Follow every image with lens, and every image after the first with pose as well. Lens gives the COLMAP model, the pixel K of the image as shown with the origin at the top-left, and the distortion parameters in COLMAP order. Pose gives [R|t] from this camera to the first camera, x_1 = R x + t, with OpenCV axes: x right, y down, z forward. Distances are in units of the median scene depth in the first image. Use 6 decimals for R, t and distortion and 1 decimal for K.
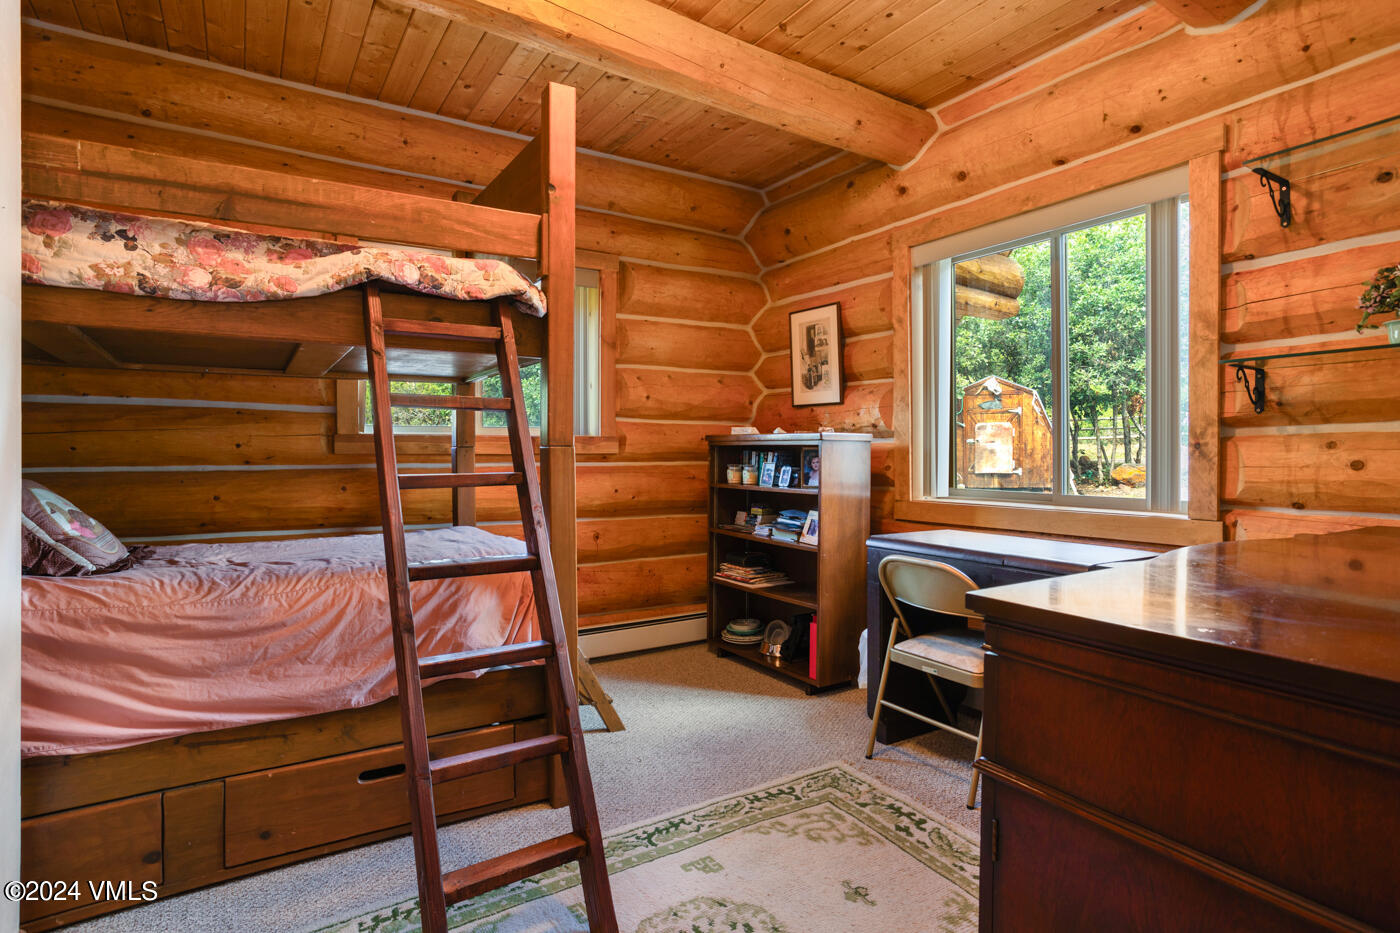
lens RADIAL K [[738.6, 0, 702.2], [0, 738.6, 462.7], [0, 0, 1]] dist [-0.040858, 0.019529]
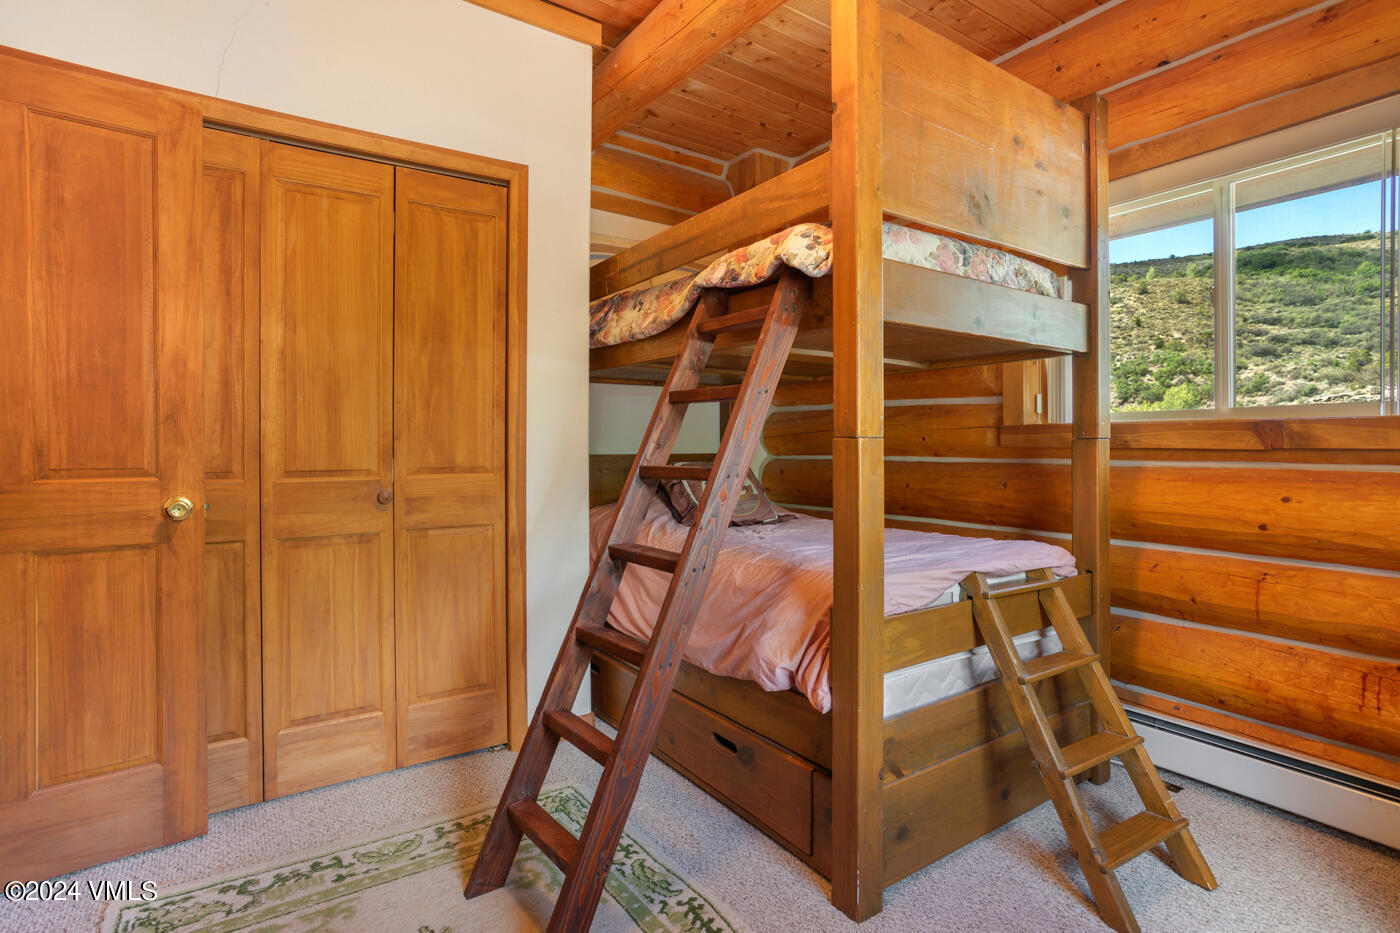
lens RADIAL K [[701.9, 0, 700.6], [0, 701.9, 452.1], [0, 0, 1]] dist [0.000062, 0.000355]
pose [[0.047907, 0.012606, -0.998772, 0.392724], [-0.017613, 0.999776, 0.011773, -0.009990], [0.998697, 0.017027, 0.048118, 0.607526]]
